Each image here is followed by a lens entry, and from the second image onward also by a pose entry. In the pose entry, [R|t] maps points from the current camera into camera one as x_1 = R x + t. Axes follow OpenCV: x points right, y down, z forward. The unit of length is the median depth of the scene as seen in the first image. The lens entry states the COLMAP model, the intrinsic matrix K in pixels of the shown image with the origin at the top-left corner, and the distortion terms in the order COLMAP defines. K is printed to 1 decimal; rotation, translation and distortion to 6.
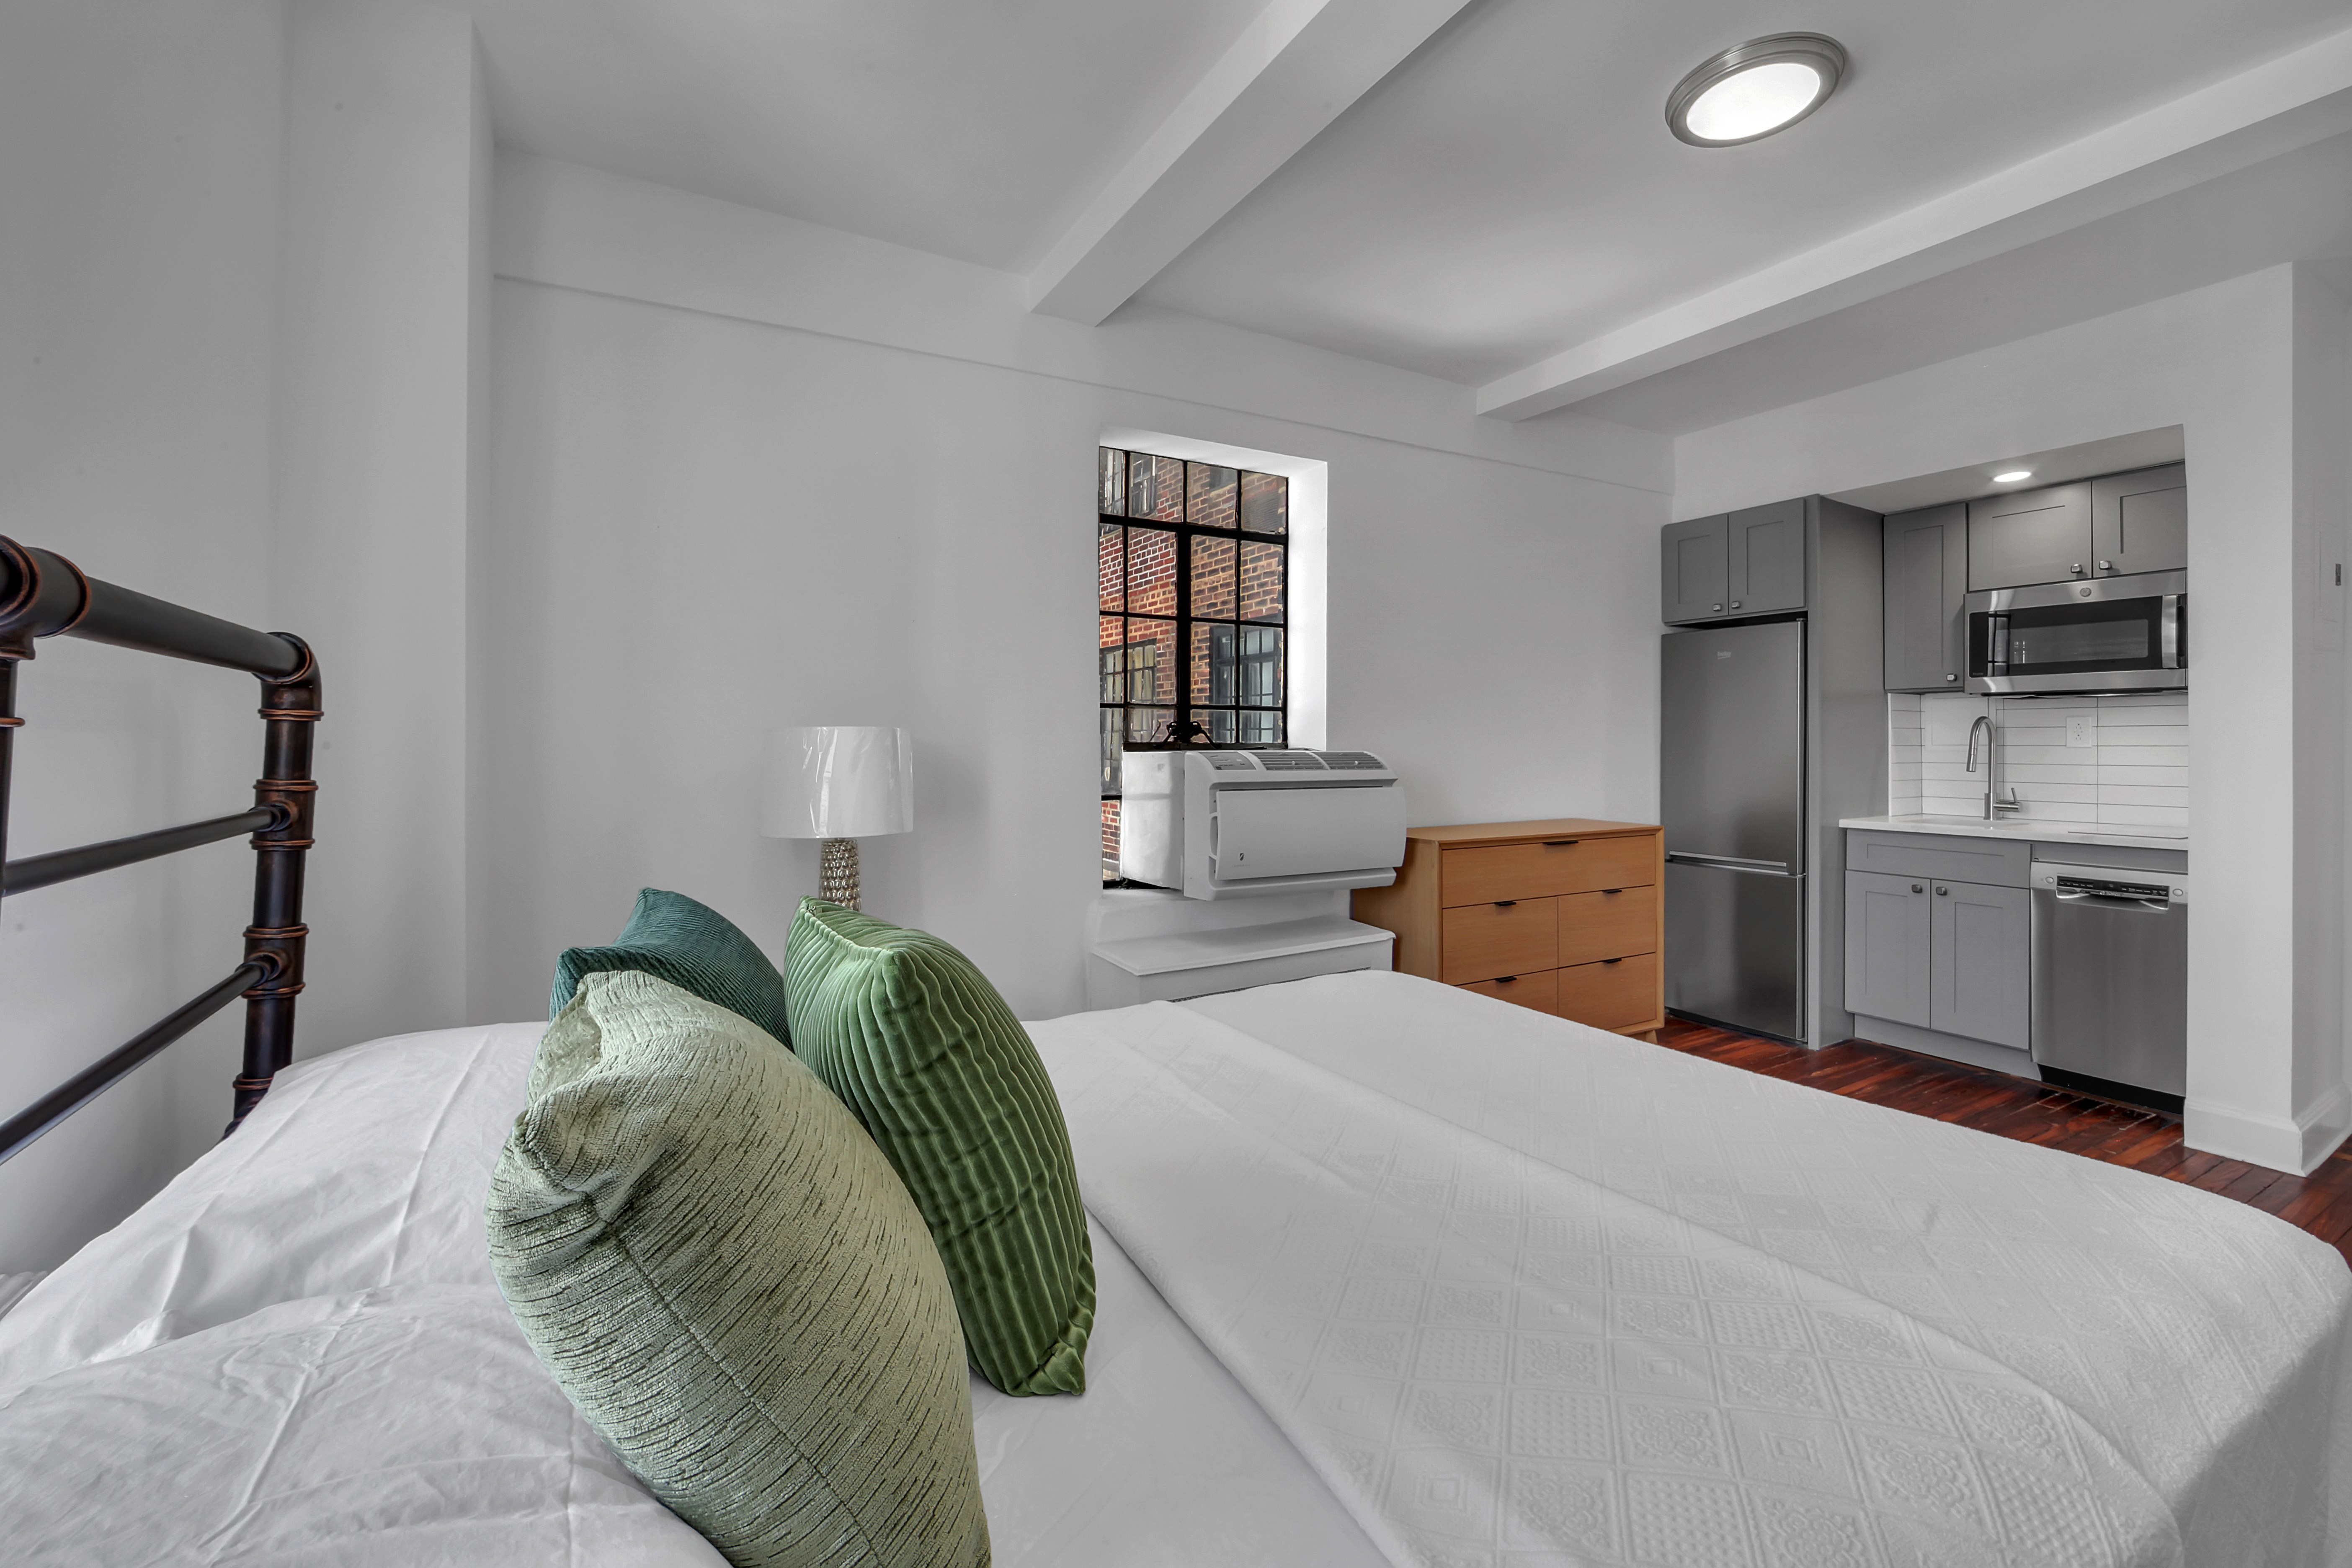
lens RADIAL K [[972.9, 0, 1163.7], [0, 972.9, 748.0], [0, 0, 1]] dist [-0.006169, -0.000067]
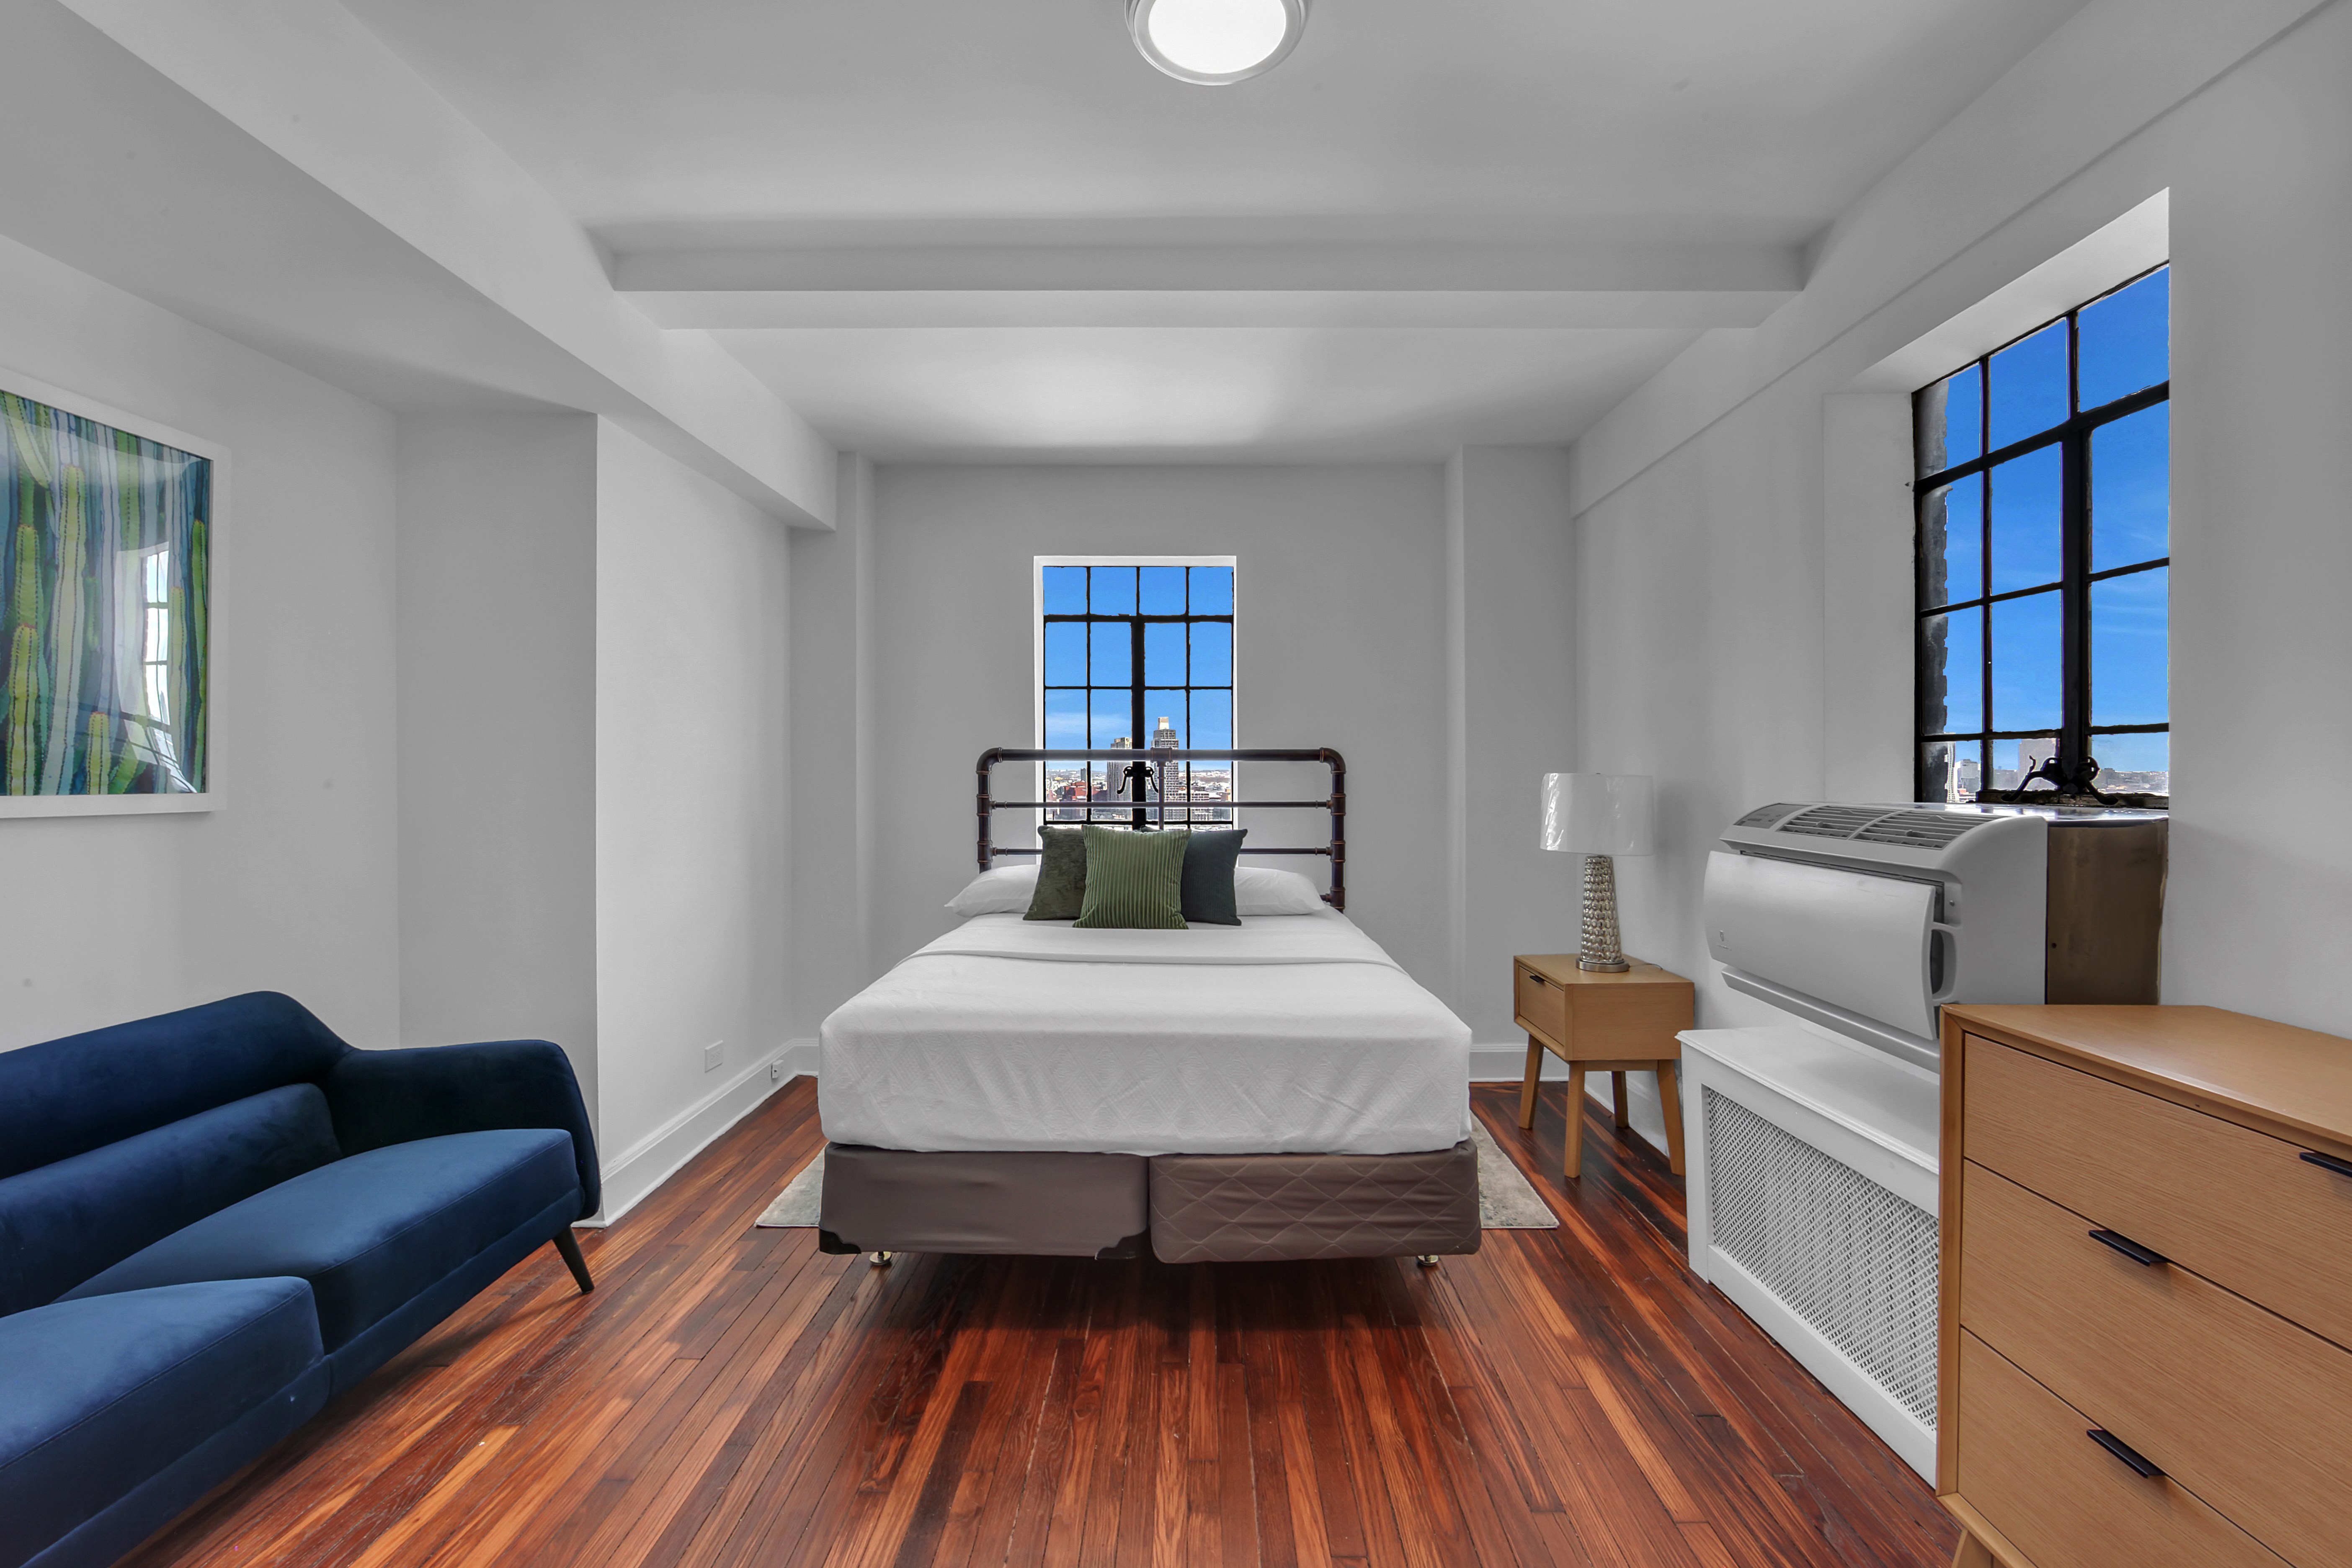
lens RADIAL K [[990.4, 0, 1176.0], [0, 990.4, 784.0], [0, 0, 1]] dist [-0.001879, 0.000211]
pose [[-0.507919, 0.008761, -0.861360, 0.714417], [-0.008604, 0.999847, 0.015243, -0.013755], [0.861362, 0.015153, -0.507766, 0.735715]]
